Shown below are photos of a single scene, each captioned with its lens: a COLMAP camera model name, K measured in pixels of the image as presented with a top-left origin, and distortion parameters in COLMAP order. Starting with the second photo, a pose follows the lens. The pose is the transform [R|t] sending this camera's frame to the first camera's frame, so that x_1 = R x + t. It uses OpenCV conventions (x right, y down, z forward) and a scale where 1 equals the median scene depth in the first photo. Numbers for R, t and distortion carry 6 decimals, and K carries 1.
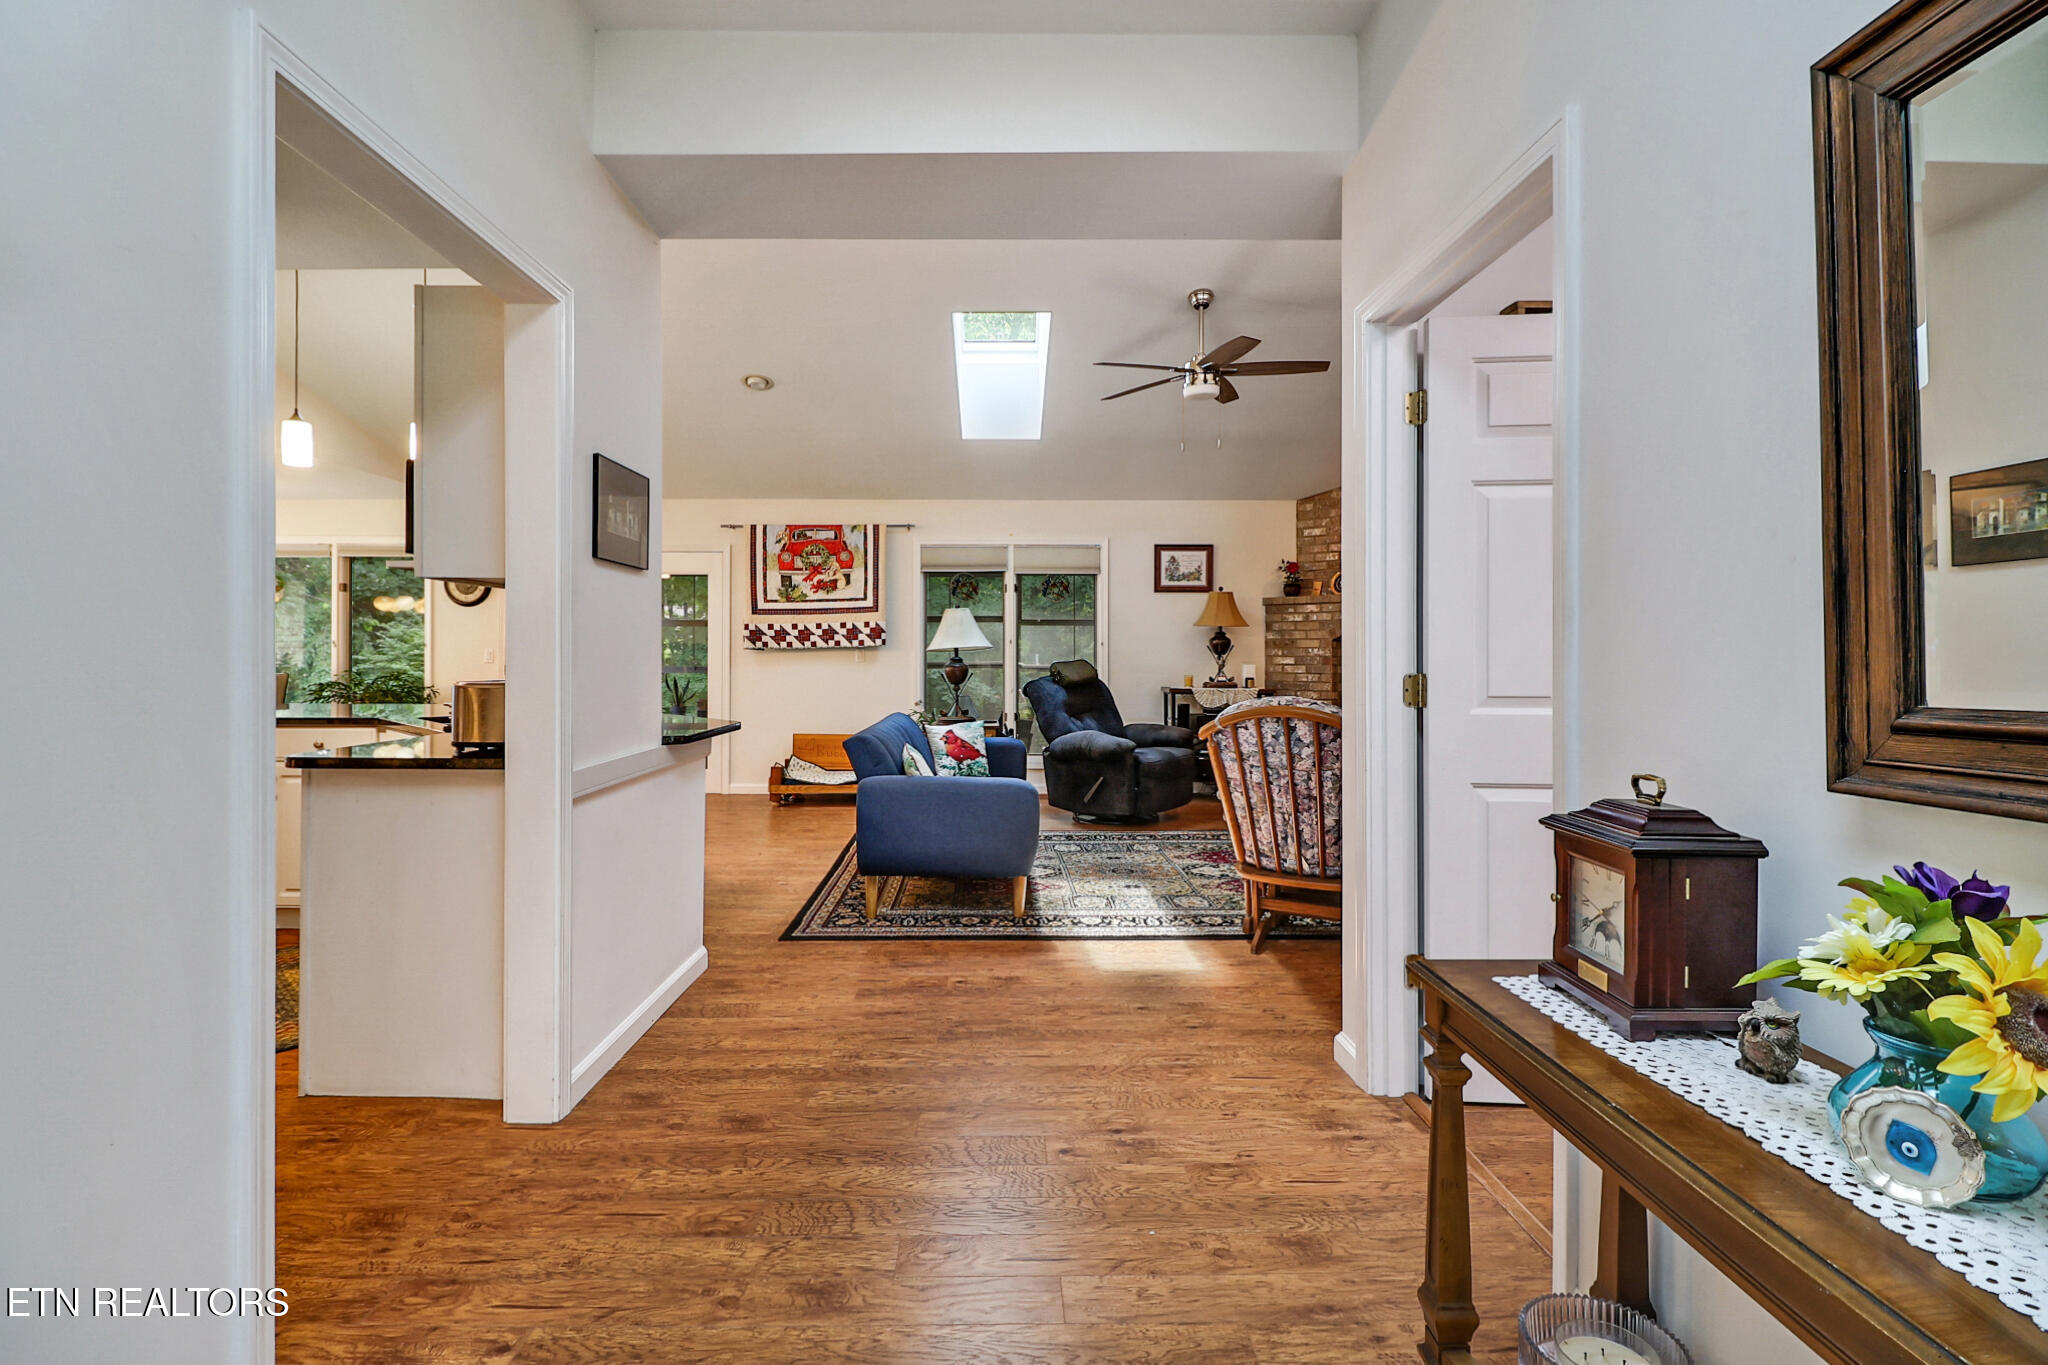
lens RADIAL K [[941.6, 0, 1004.9], [0, 941.6, 658.5], [0, 0, 1]] dist [-0.003730, -0.009787]
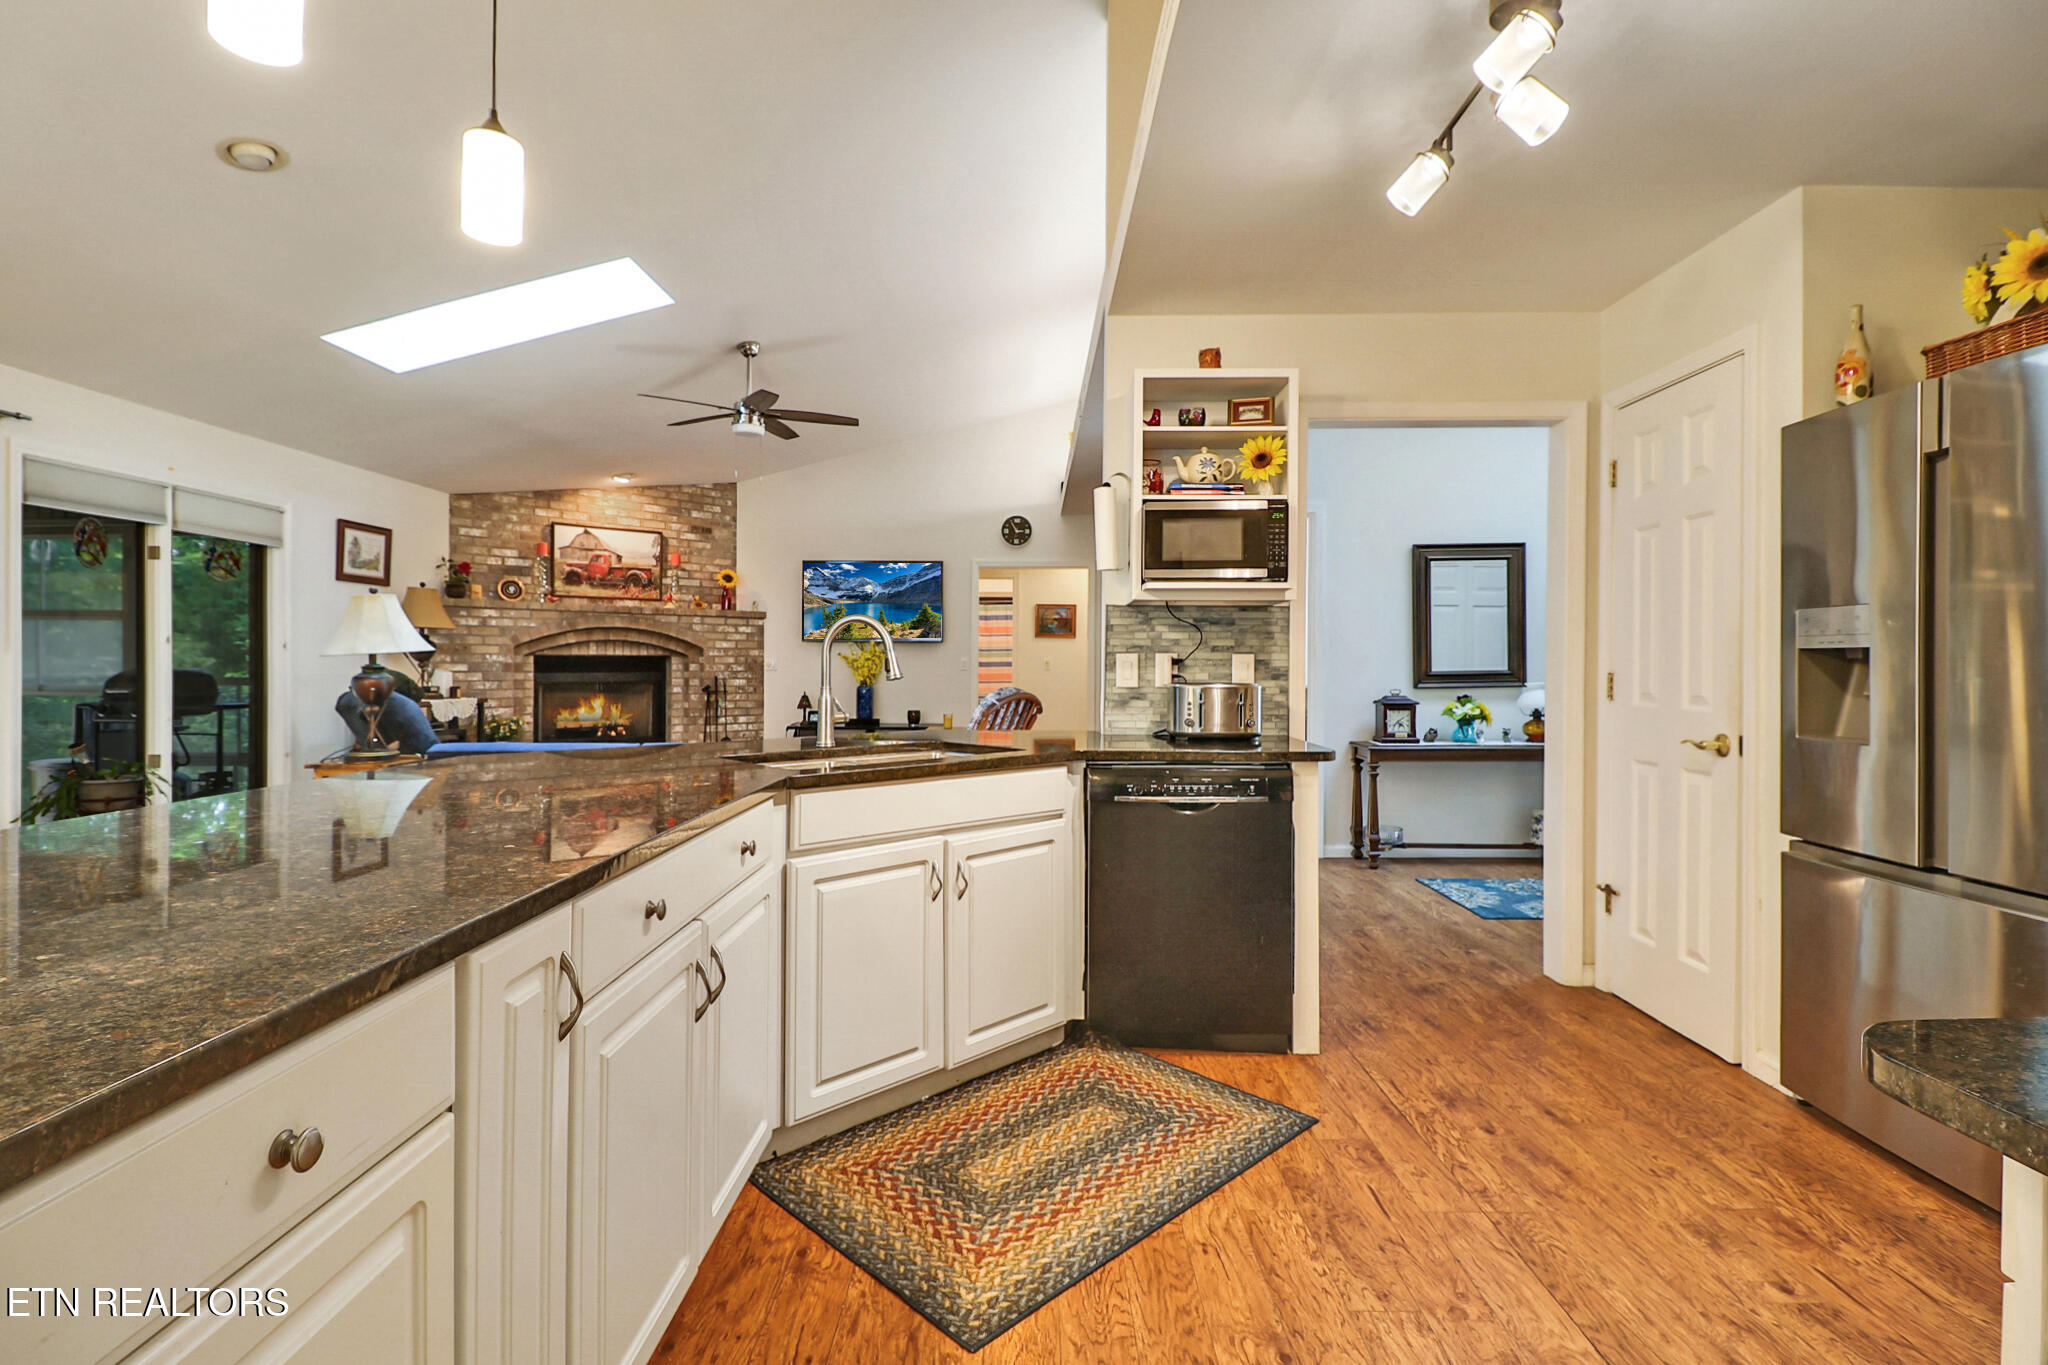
lens RADIAL K [[941.6, 0, 1024.1], [0, 941.6, 659.8], [0, 0, 1]] dist [-0.003730, -0.009787]
pose [[0.018240, 0.002968, 0.999829, -0.610083], [0.003882, 0.999988, -0.003039, -0.000529], [-0.999826, 0.003937, 0.018228, 0.429694]]
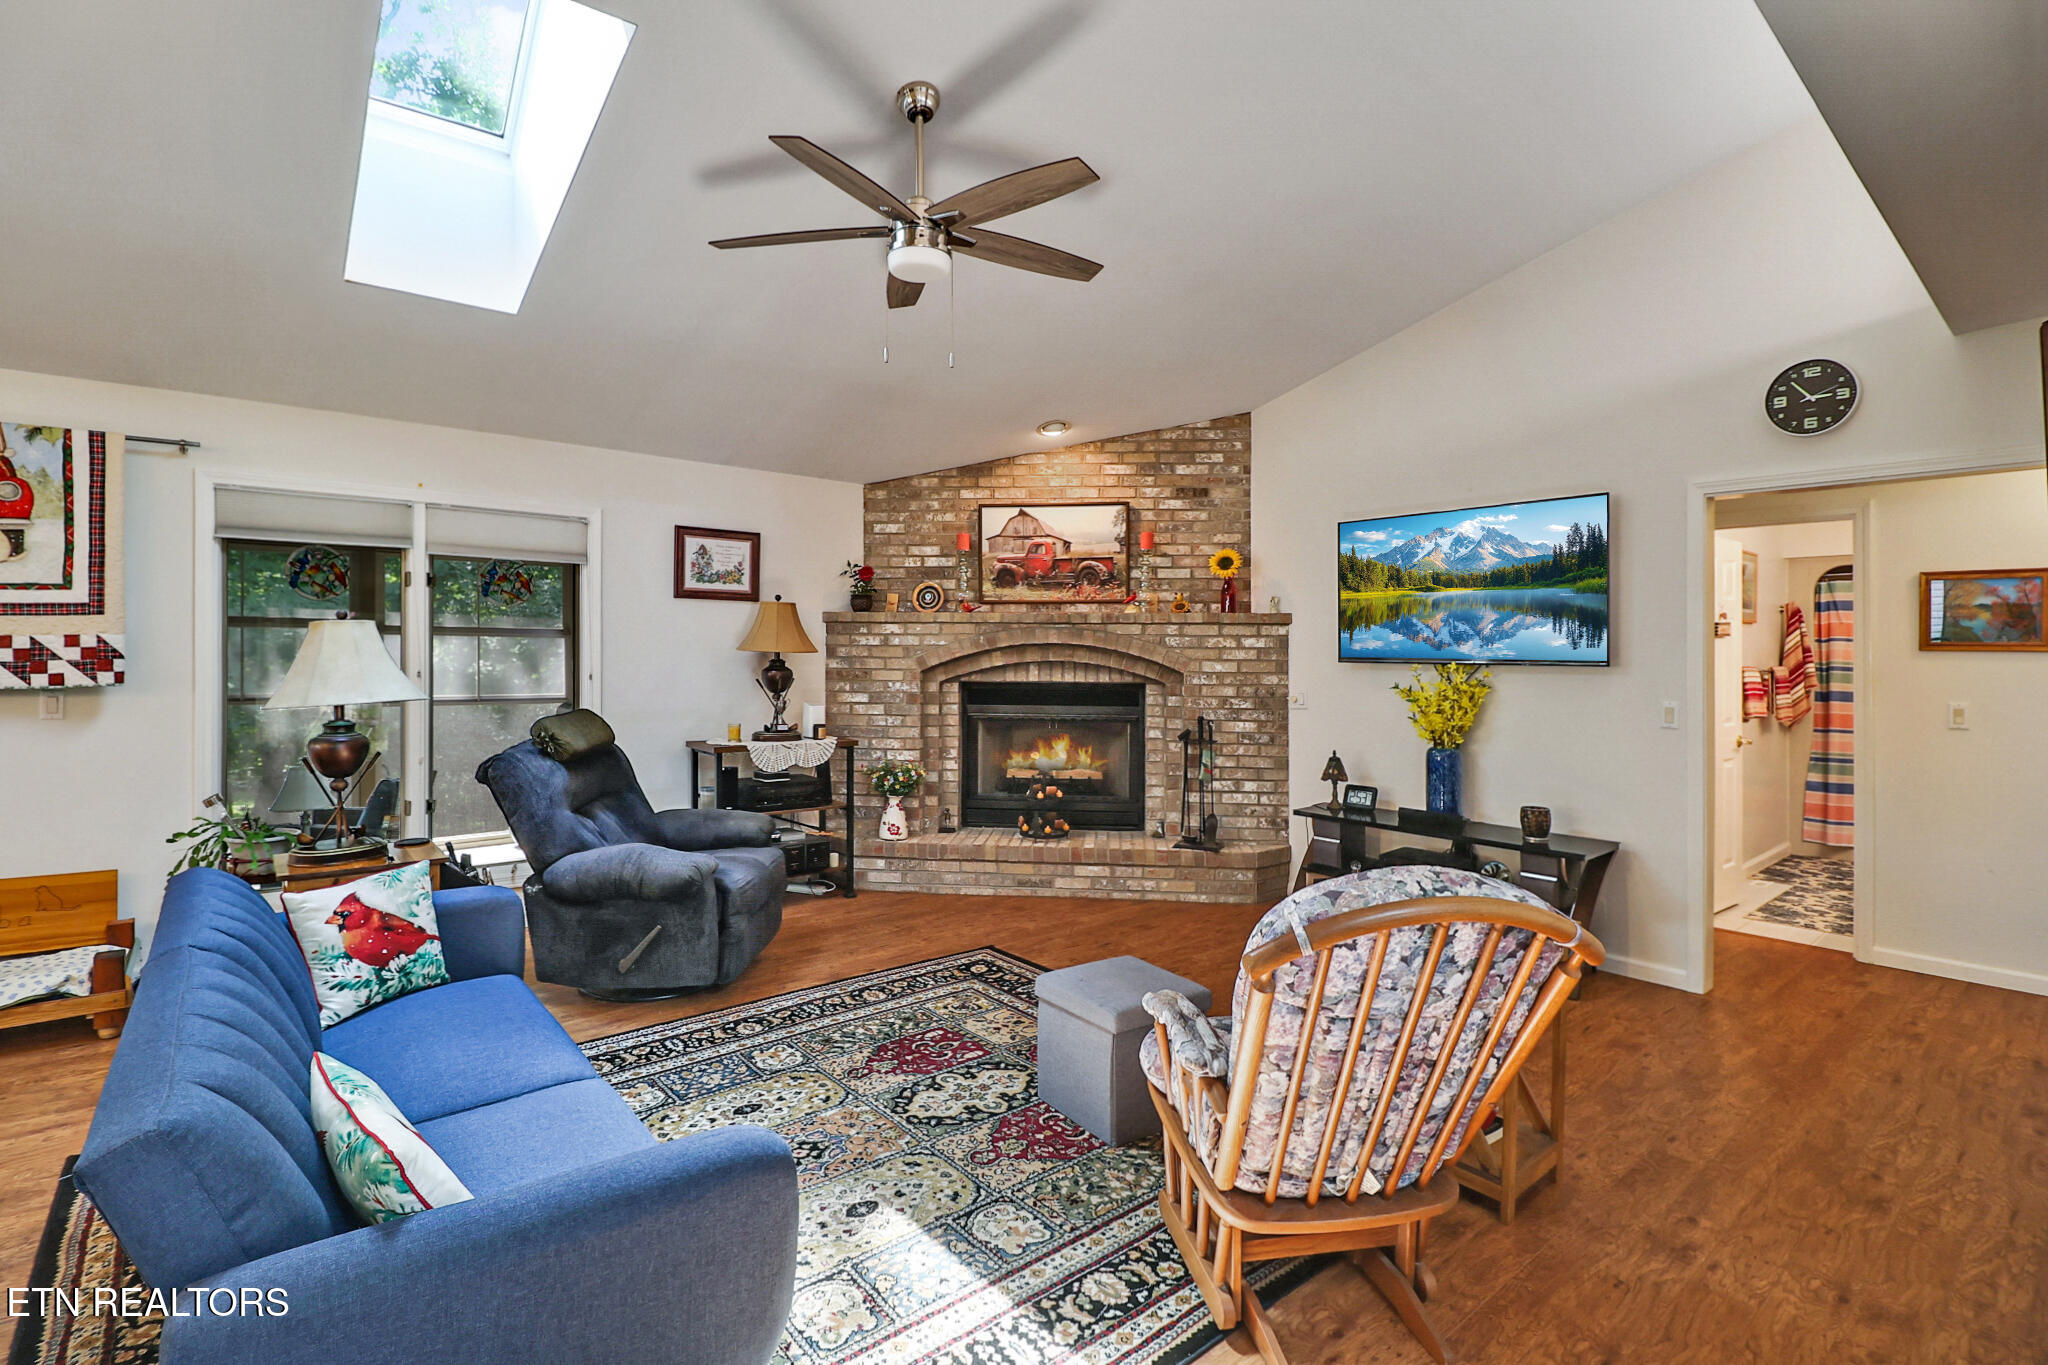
lens RADIAL K [[941.6, 0, 1008.4], [0, 941.6, 654.4], [0, 0, 1]] dist [-0.003730, -0.009787]
pose [[0.782041, 0.006197, 0.623196, -0.069683], [-0.003345, 0.999978, -0.005746, -0.028273], [-0.623217, 0.002409, 0.782045, 0.346402]]
